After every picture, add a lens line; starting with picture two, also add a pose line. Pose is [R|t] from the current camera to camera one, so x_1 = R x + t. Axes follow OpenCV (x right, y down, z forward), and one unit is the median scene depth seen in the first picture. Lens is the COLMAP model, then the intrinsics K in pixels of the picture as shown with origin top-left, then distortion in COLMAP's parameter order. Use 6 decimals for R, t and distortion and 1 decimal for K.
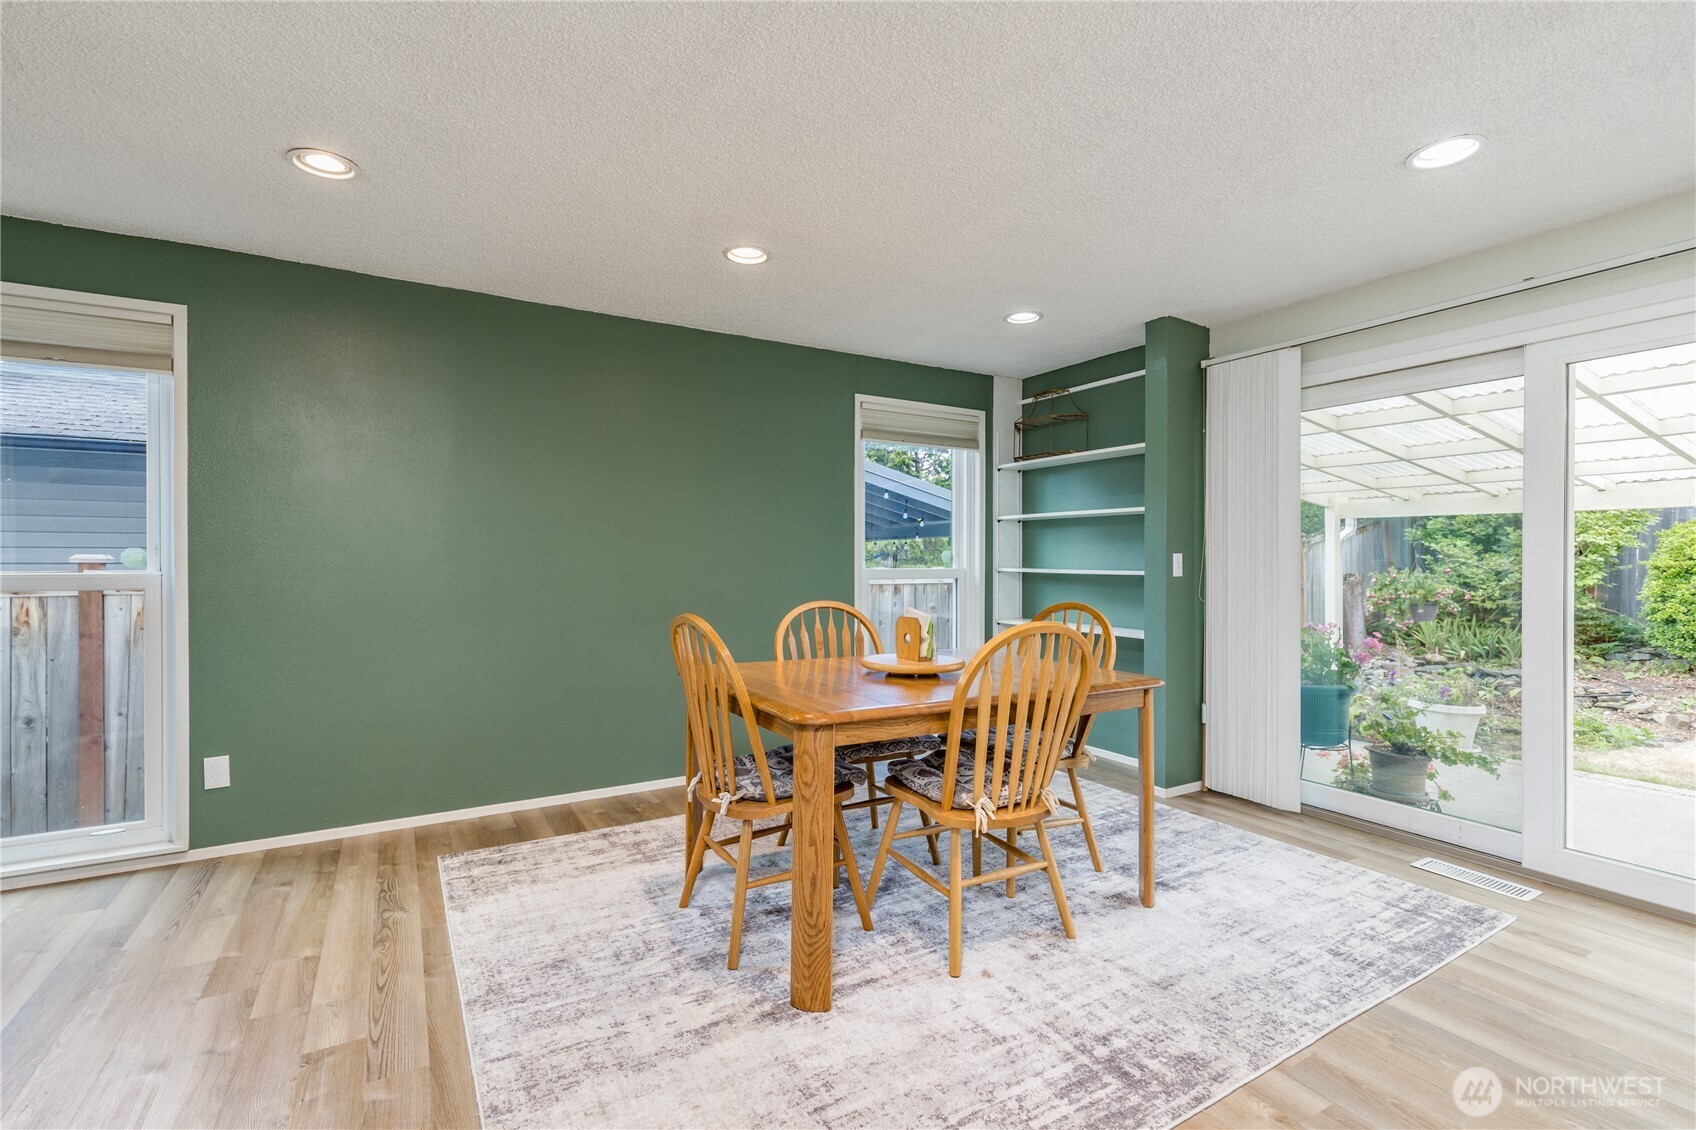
lens RADIAL K [[771.4, 0, 840.0], [0, 771.4, 555.7], [0, 0, 1]] dist [0.013391, -0.000706]
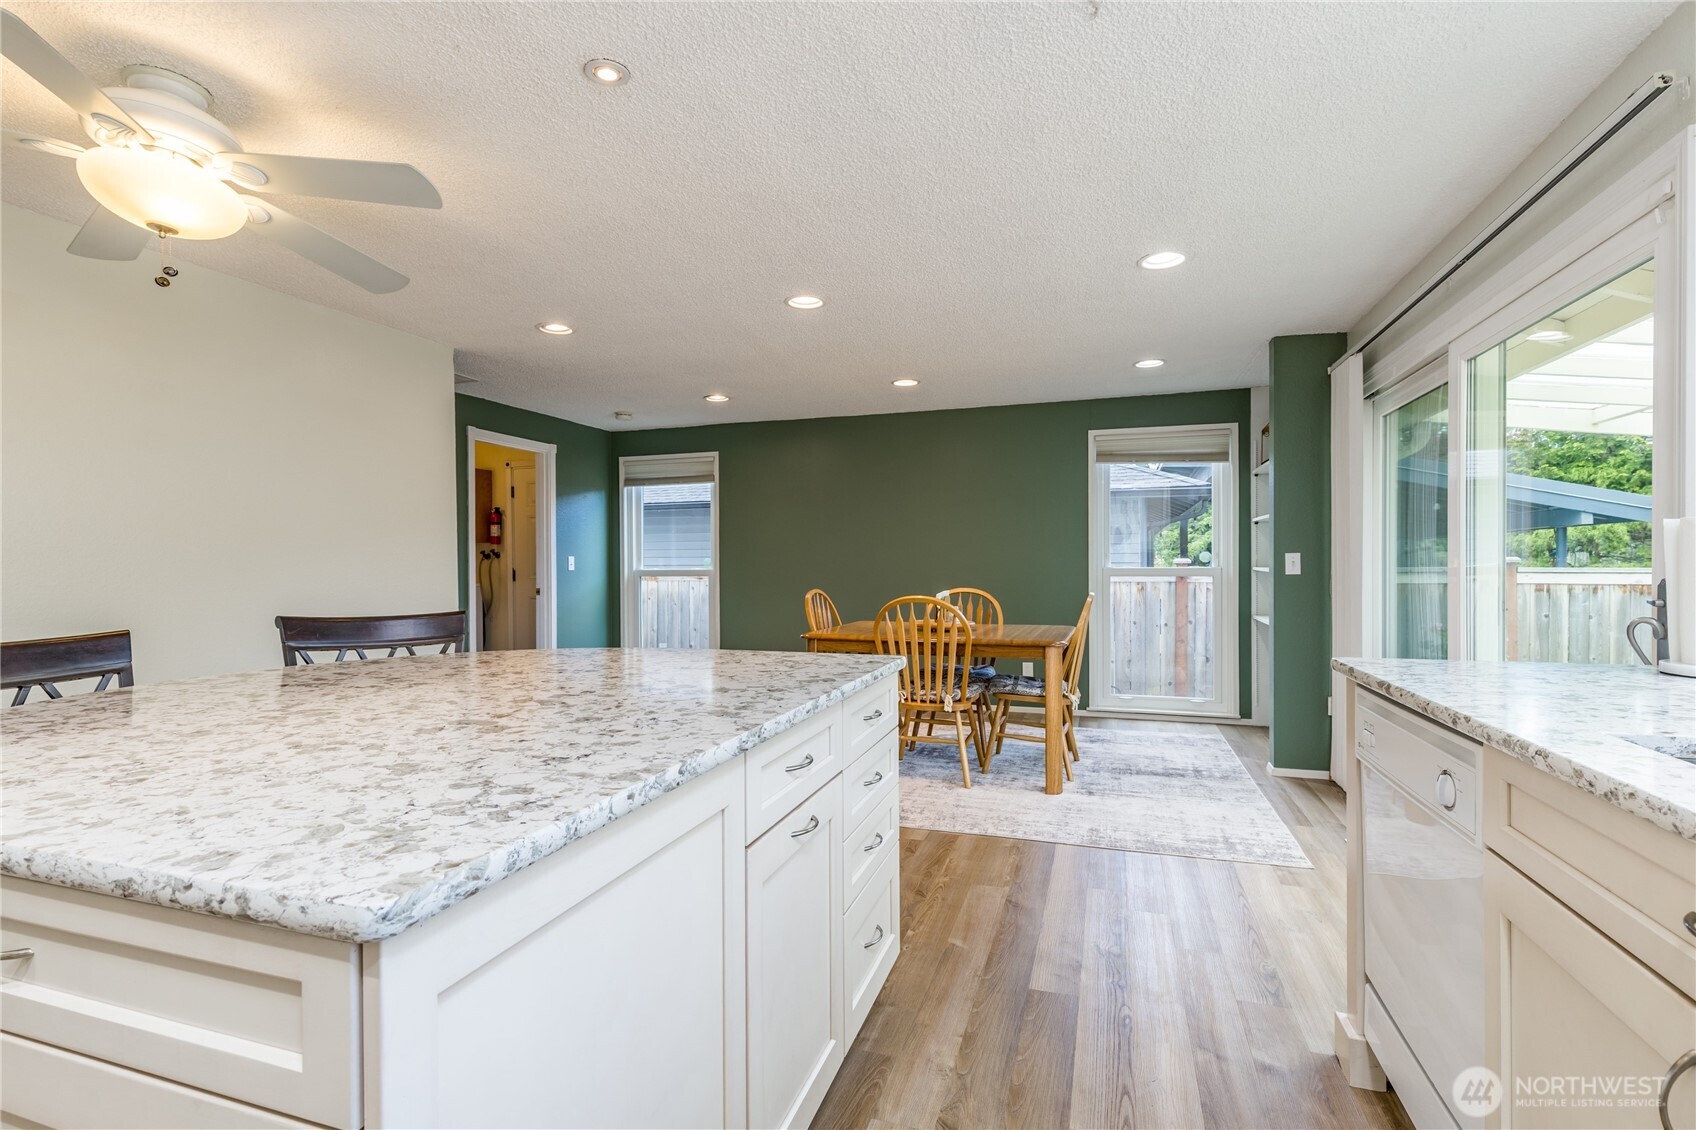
lens RADIAL K [[771.4, 0, 847.9], [0, 771.4, 561.9], [0, 0, 1]] dist [0.013391, -0.000706]
pose [[0.668515, -0.008392, -0.743651, 0.785478], [0.007734, 0.999961, -0.004332, 0.010442], [0.743659, -0.002855, 0.668554, -0.163932]]
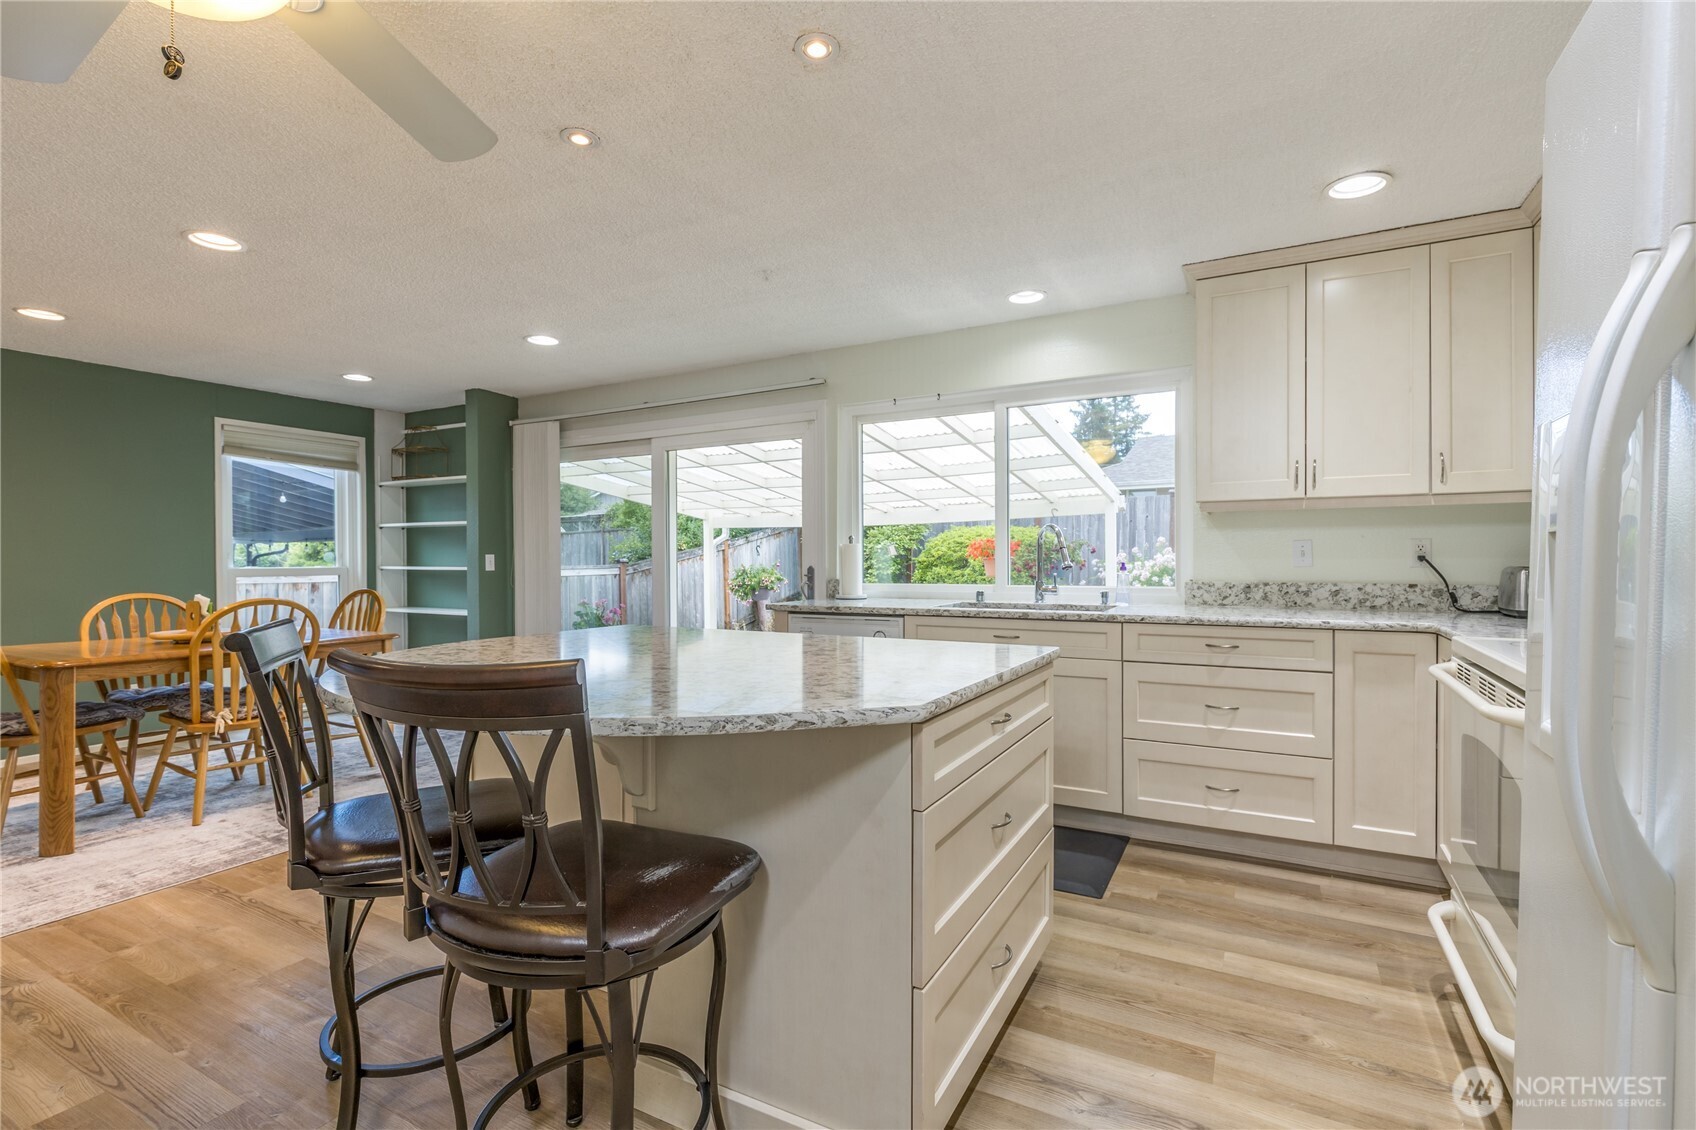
lens RADIAL K [[771.4, 0, 837.5], [0, 771.4, 568.8], [0, 0, 1]] dist [0.013391, -0.000706]
pose [[0.857630, -0.011080, 0.514148, 0.244899], [0.001642, 0.999822, 0.018809, -0.002591], [-0.514265, -0.015287, 0.857495, -0.544355]]
